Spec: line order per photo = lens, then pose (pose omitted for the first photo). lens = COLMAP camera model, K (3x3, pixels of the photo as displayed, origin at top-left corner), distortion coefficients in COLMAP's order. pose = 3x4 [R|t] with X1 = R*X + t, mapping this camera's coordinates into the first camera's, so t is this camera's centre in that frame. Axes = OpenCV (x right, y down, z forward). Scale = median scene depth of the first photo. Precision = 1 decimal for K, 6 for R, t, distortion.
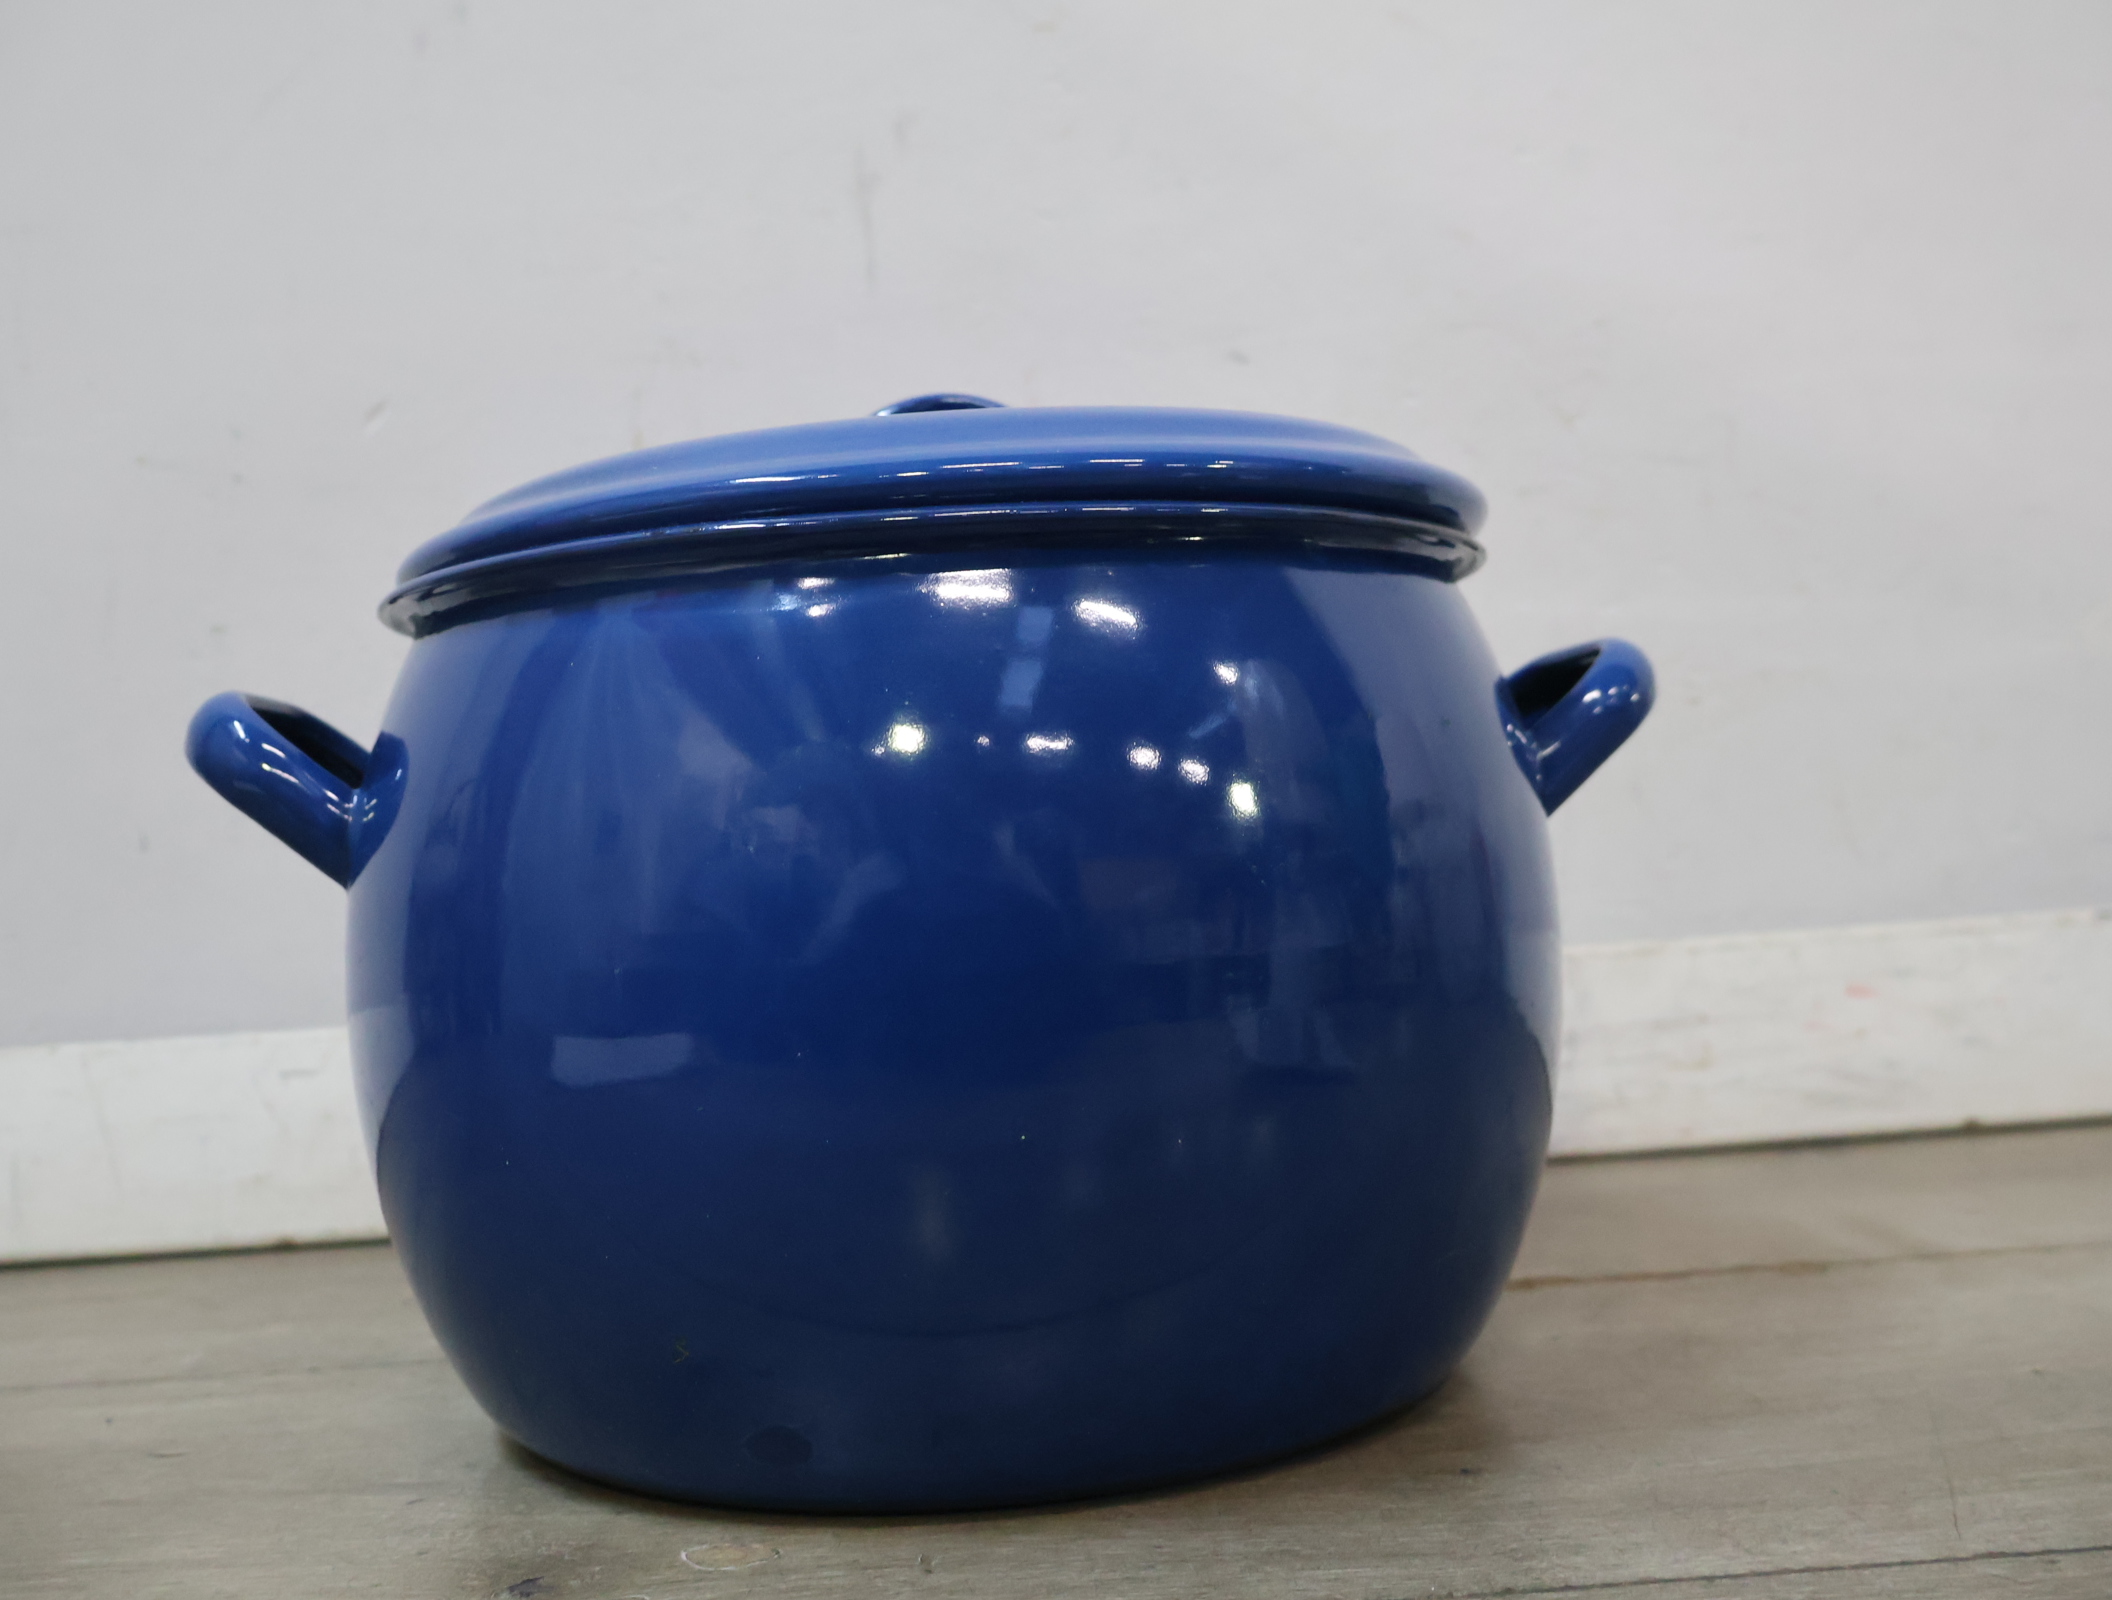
lens RADIAL K [[2071.3, 0, 1047.5], [0, 2071.3, 783.1], [0, 0, 1]] dist [0.008571, 0.000000]
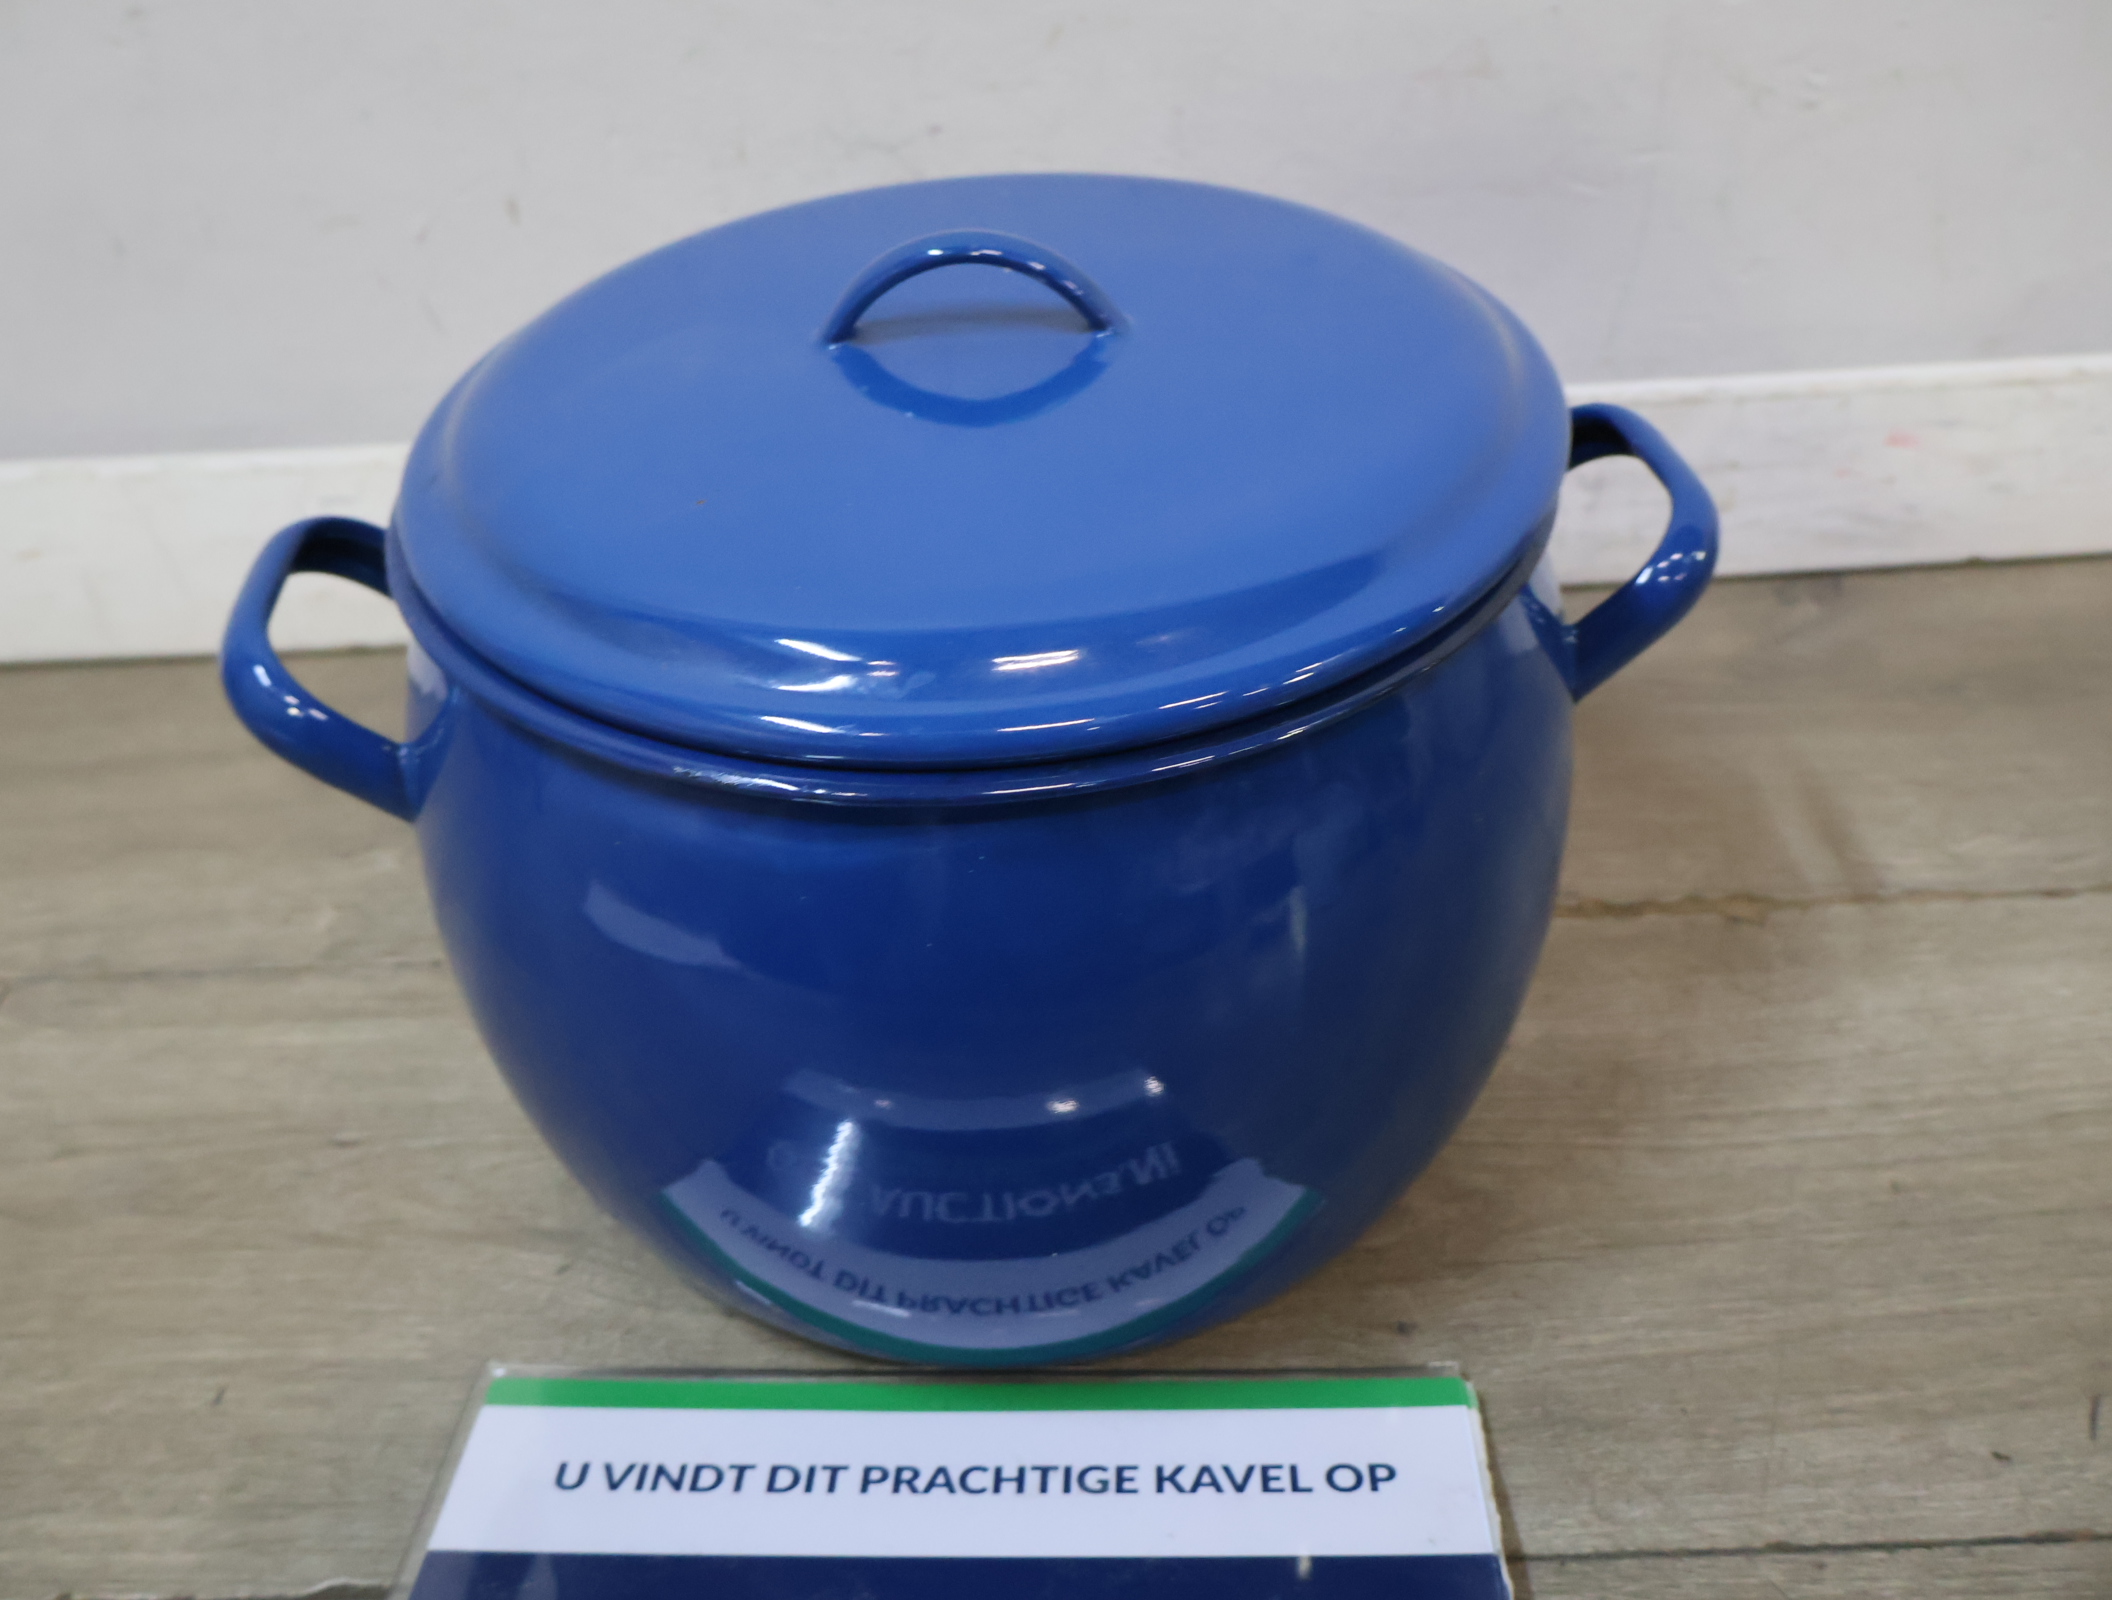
lens RADIAL K [[2071.3, 0, 1033.5], [0, 2071.3, 805.8], [0, 0, 1]] dist [0.008571, 0.000000]
pose [[0.999804, 0.018915, -0.005867, -0.018833], [-0.010997, 0.776666, 0.629817, -0.663434], [0.016470, -0.629629, 0.776721, 0.207977]]
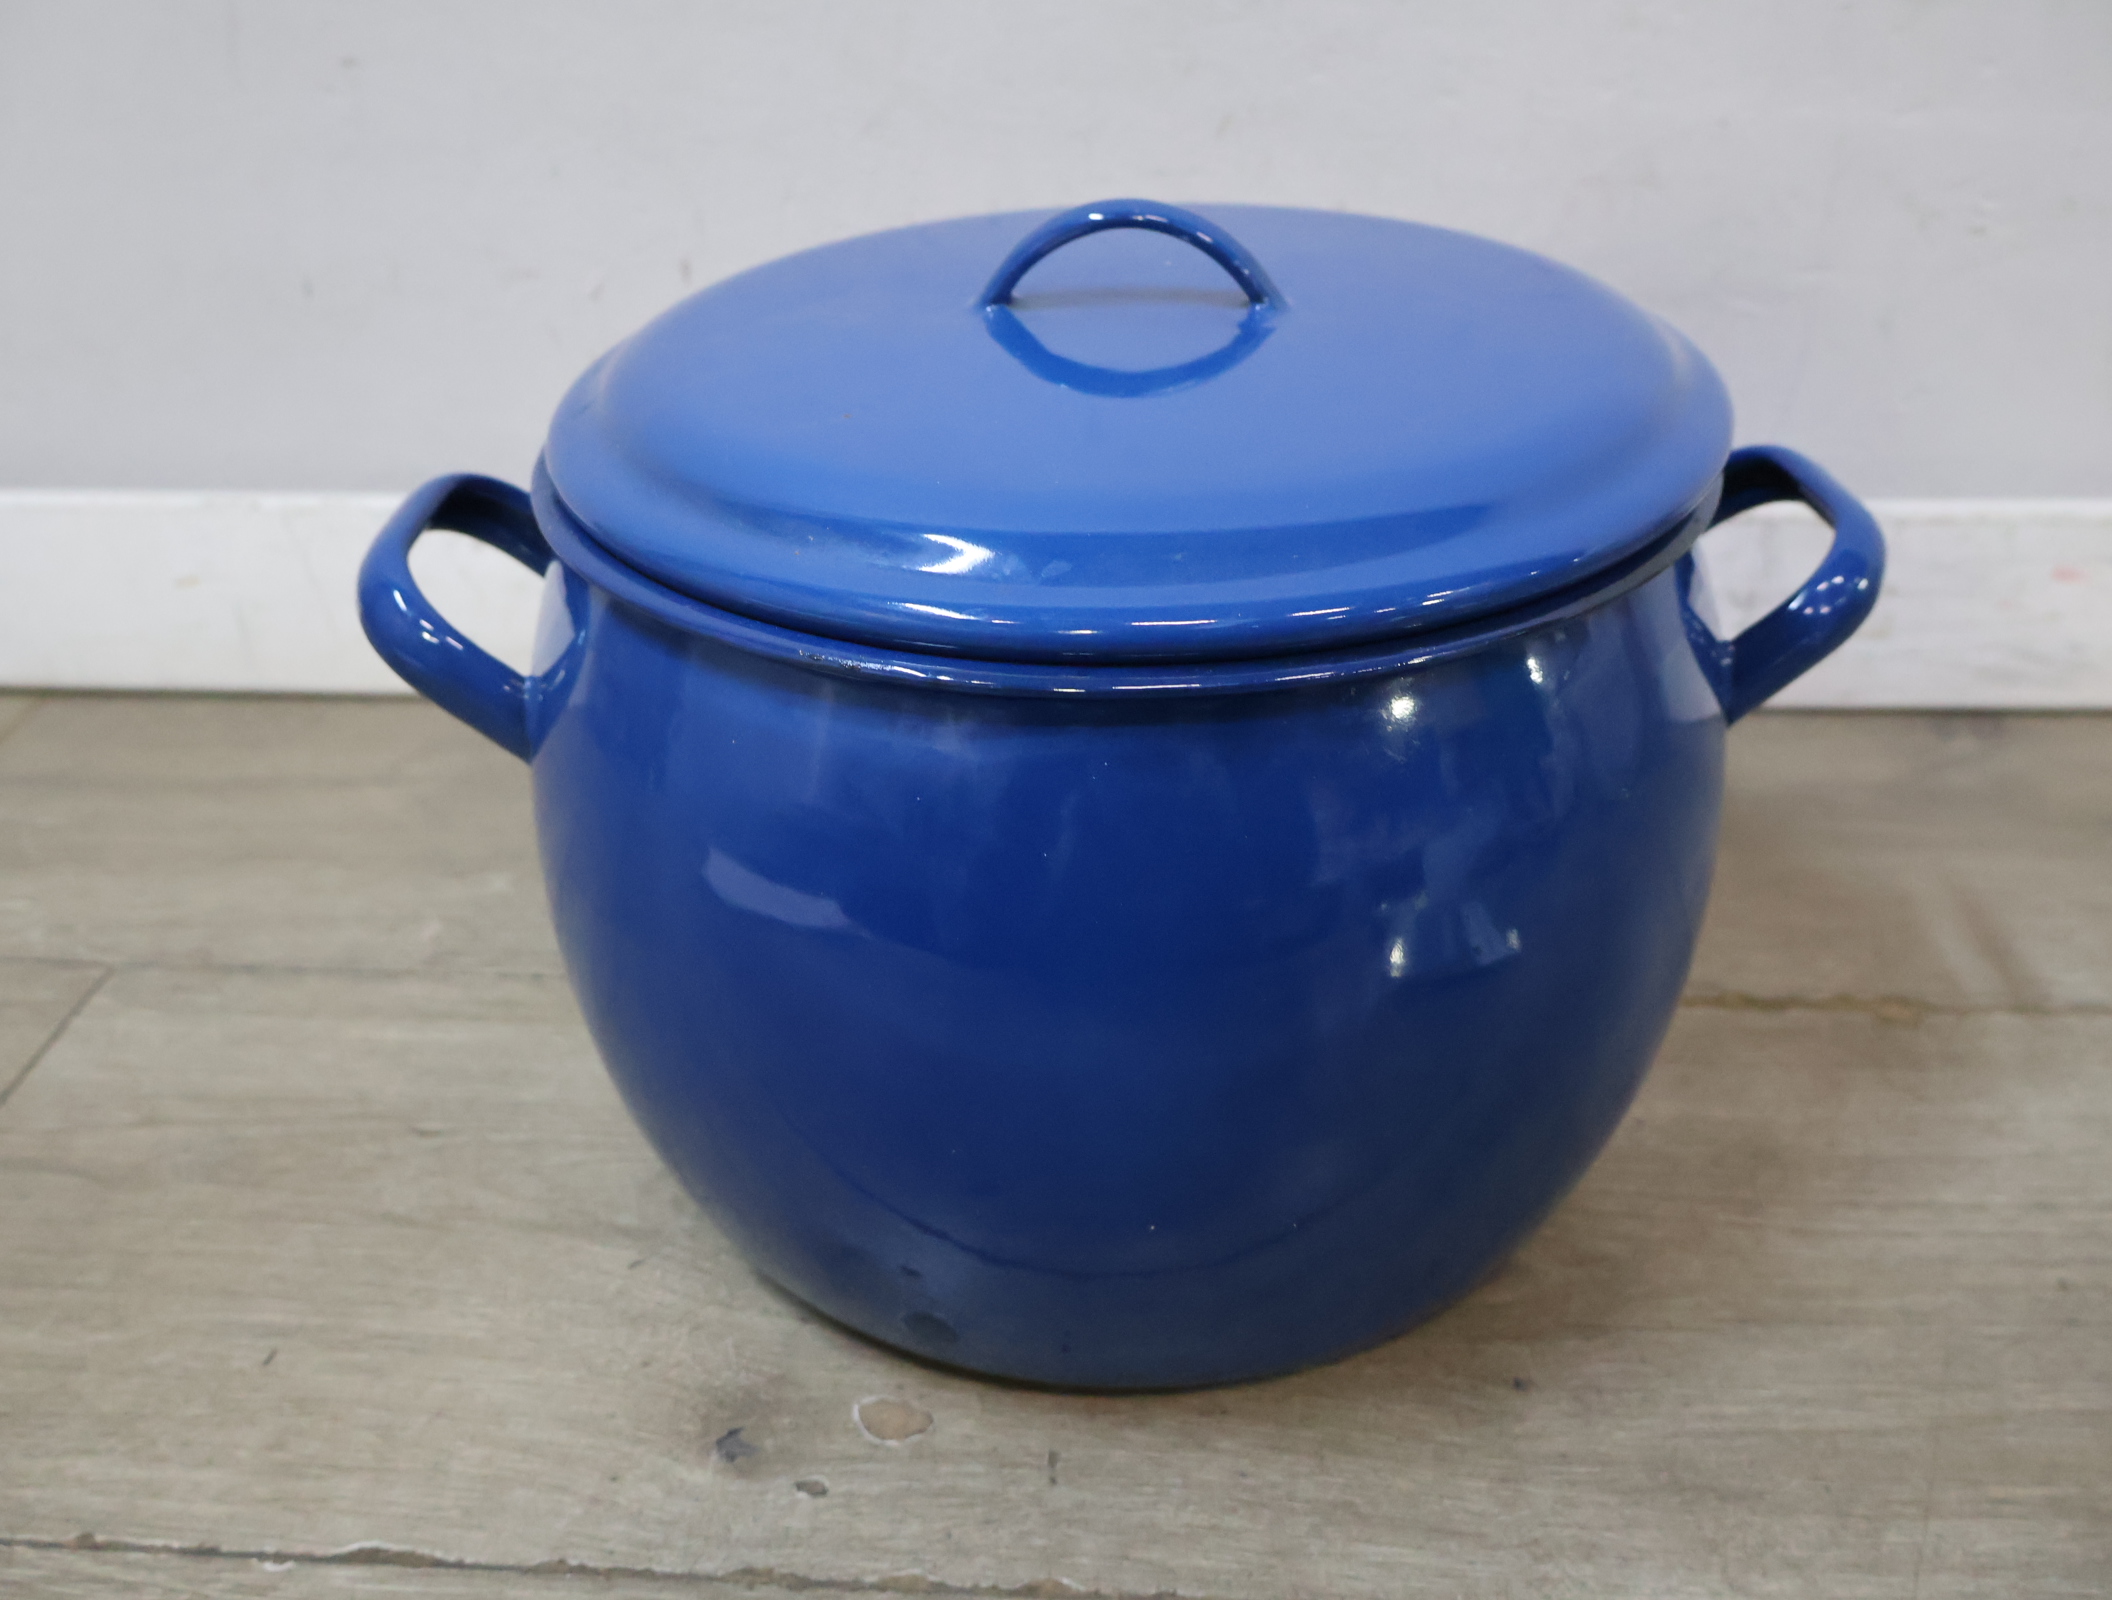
lens RADIAL K [[2071.3, 0, 1040.1], [0, 2071.3, 803.9], [0, 0, 1]] dist [0.008571, 0.000000]
pose [[0.994357, 0.082934, -0.066153, -0.014982], [-0.035770, 0.849164, 0.526916, -0.520330], [0.099874, -0.521576, 0.847339, 0.145971]]
